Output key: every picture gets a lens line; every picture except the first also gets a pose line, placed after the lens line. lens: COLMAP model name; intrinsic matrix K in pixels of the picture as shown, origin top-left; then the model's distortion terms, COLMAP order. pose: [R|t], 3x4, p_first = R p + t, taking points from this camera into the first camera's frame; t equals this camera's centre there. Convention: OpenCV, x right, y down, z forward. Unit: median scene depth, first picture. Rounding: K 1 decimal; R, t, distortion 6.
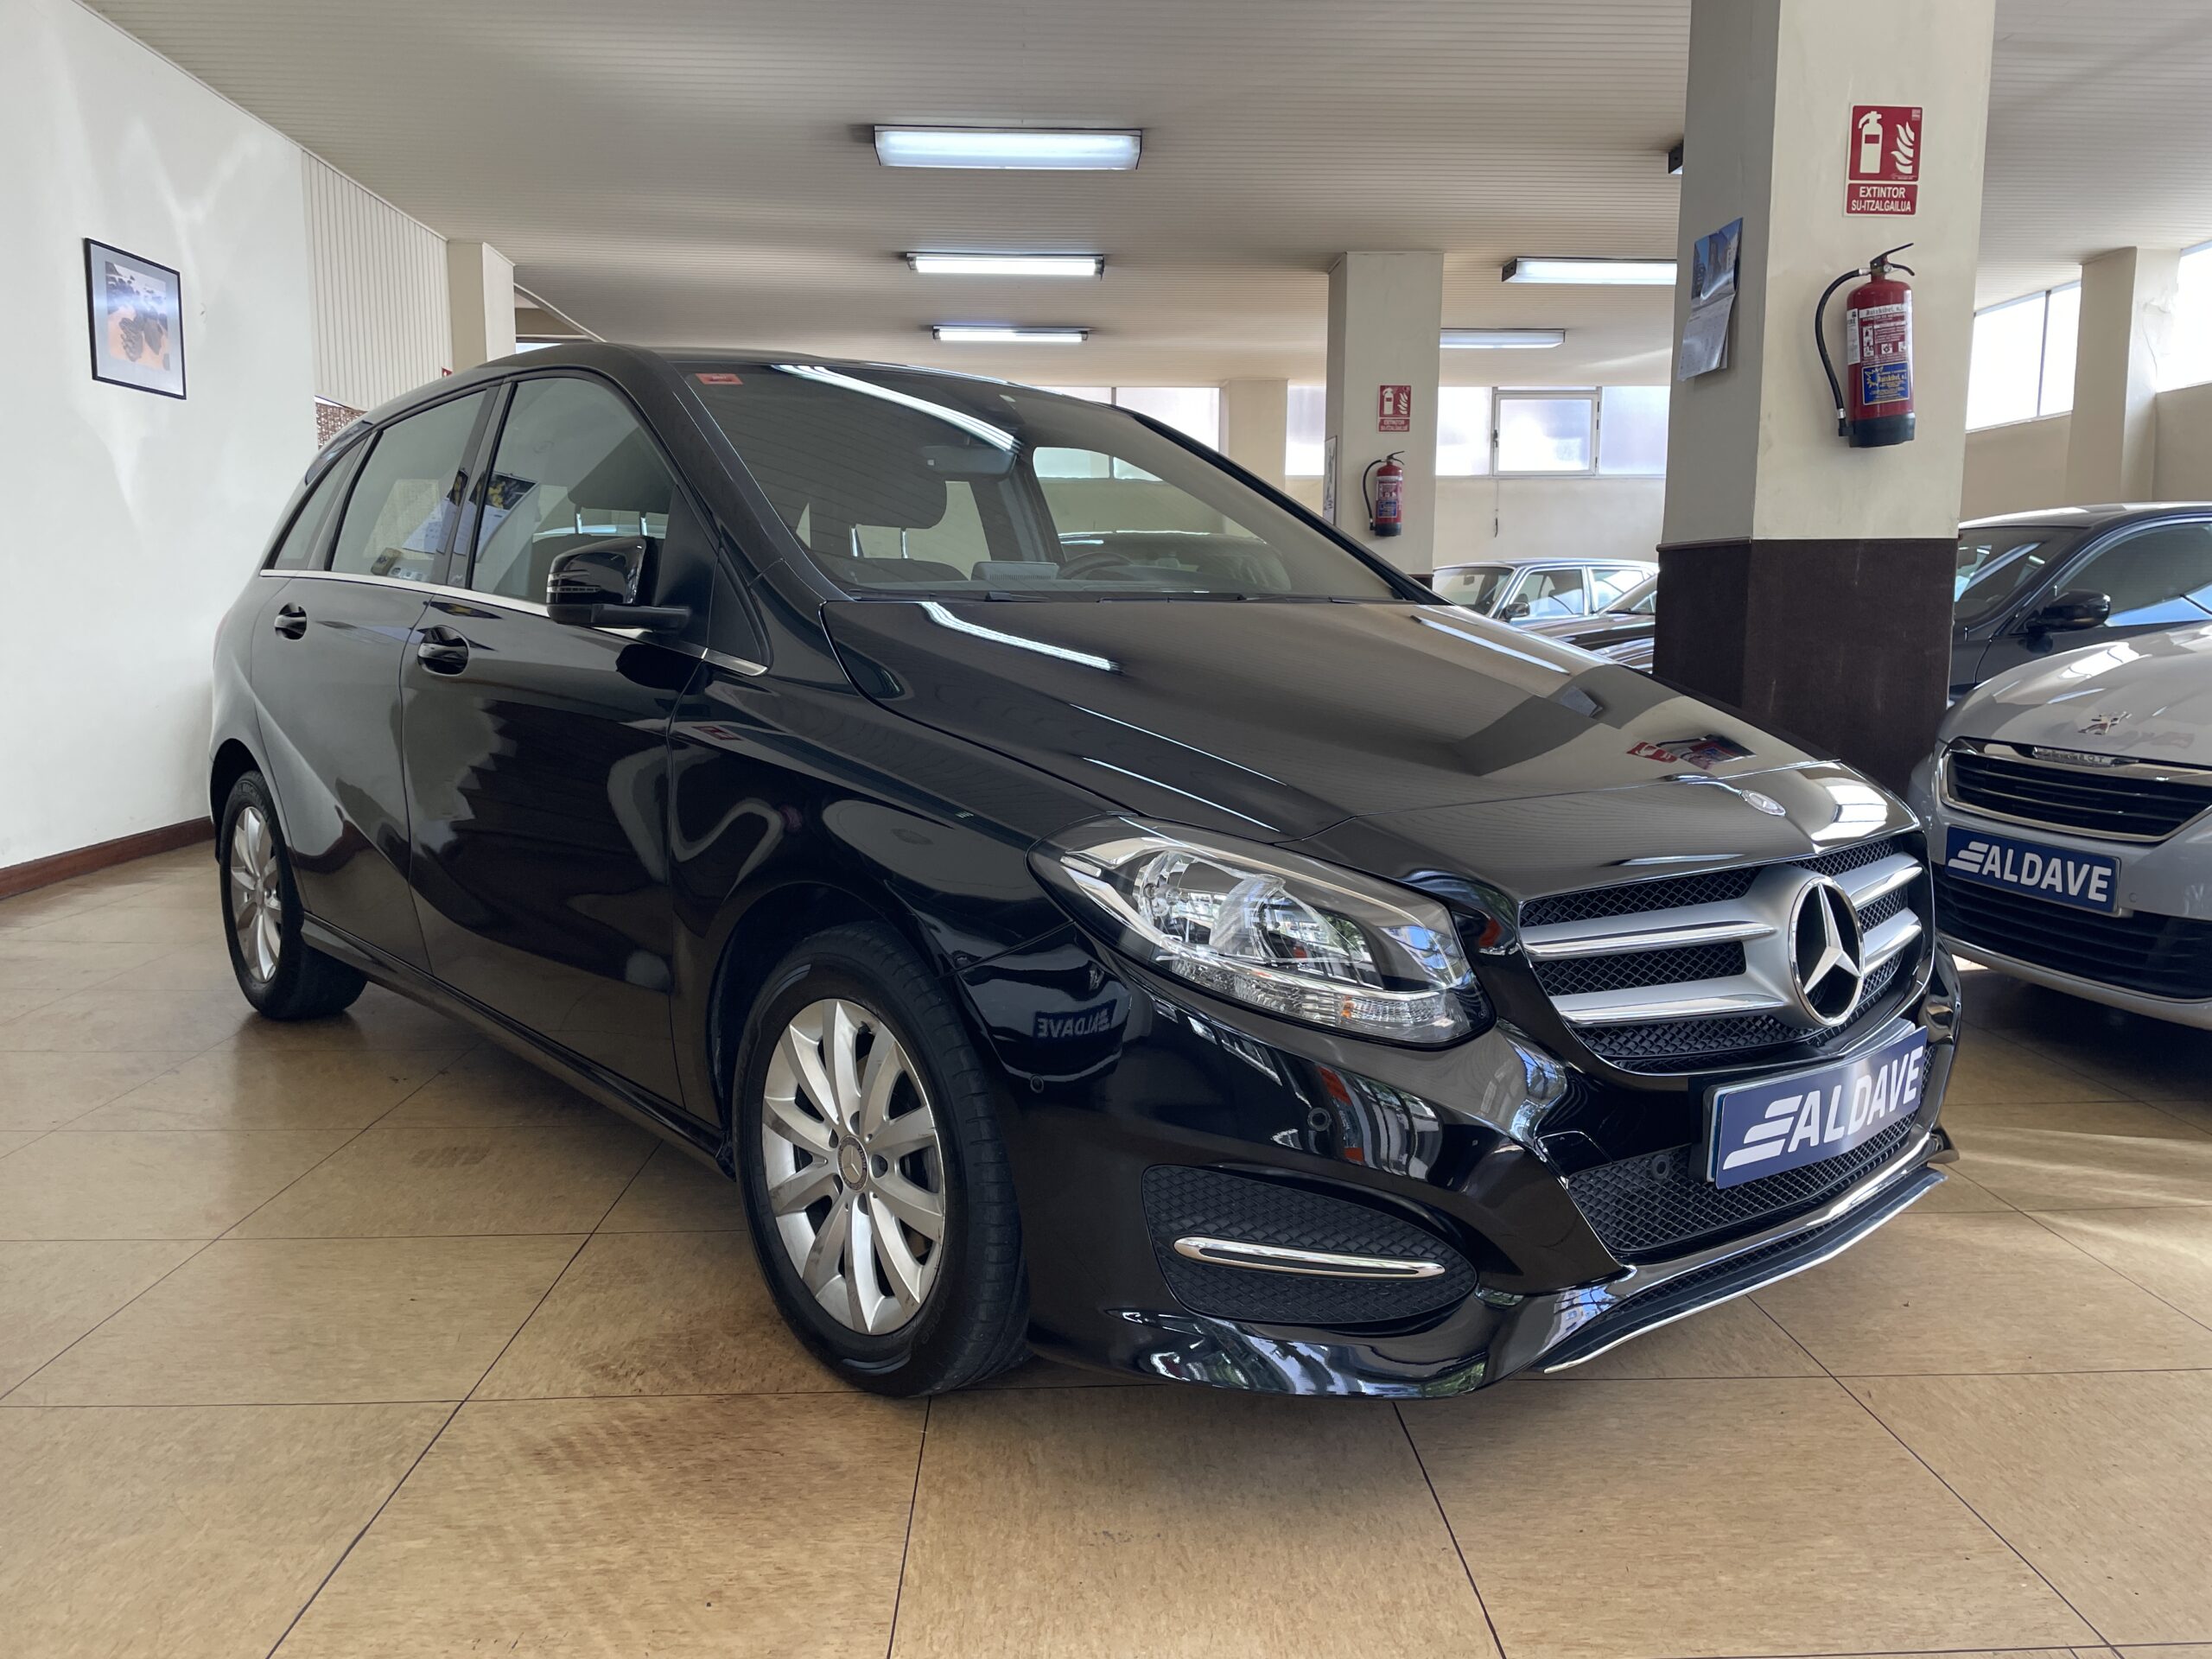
lens RADIAL K [[1684.1, 0, 1106.0], [0, 1684.1, 829.5], [0, 0, 1]] dist [0.100210, -0.135361]
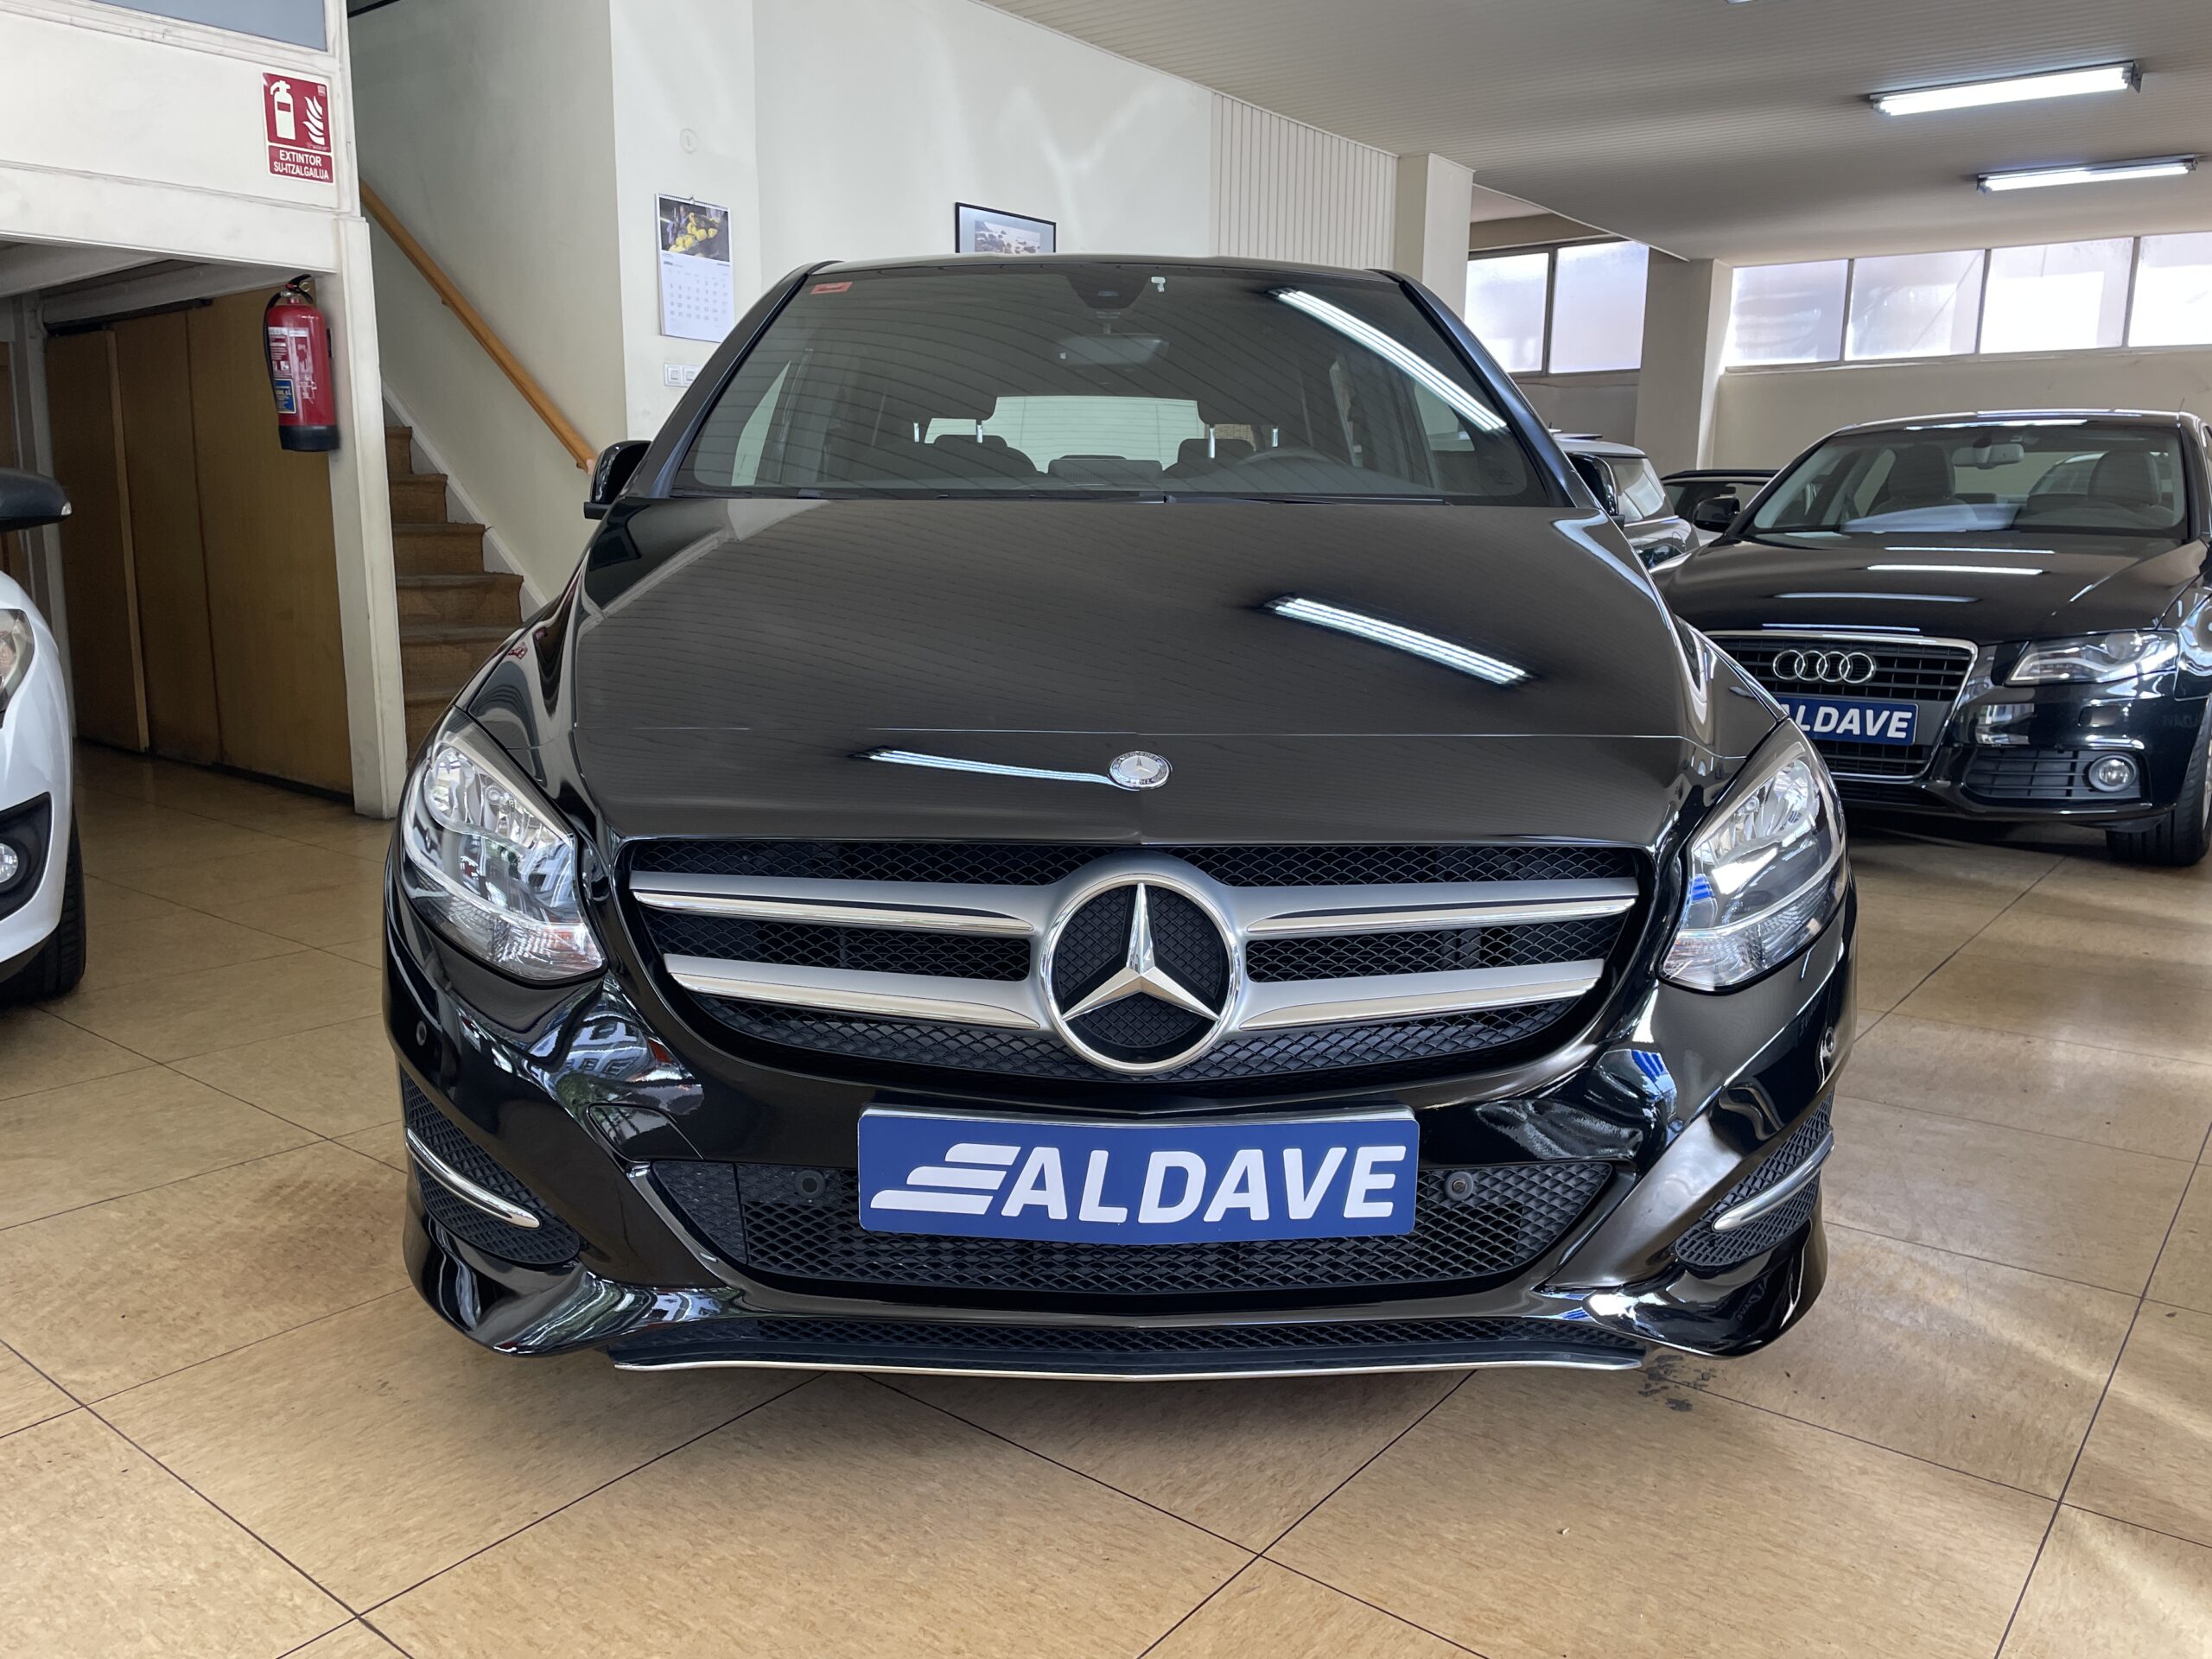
lens RADIAL K [[1684.1, 0, 1106.0], [0, 1684.1, 829.5], [0, 0, 1]] dist [0.100210, -0.135361]
pose [[0.759982, 0.123798, -0.638045, 0.870892], [-0.090068, 0.992281, 0.085247, -0.052540], [0.643673, -0.007319, 0.765266, 0.427326]]
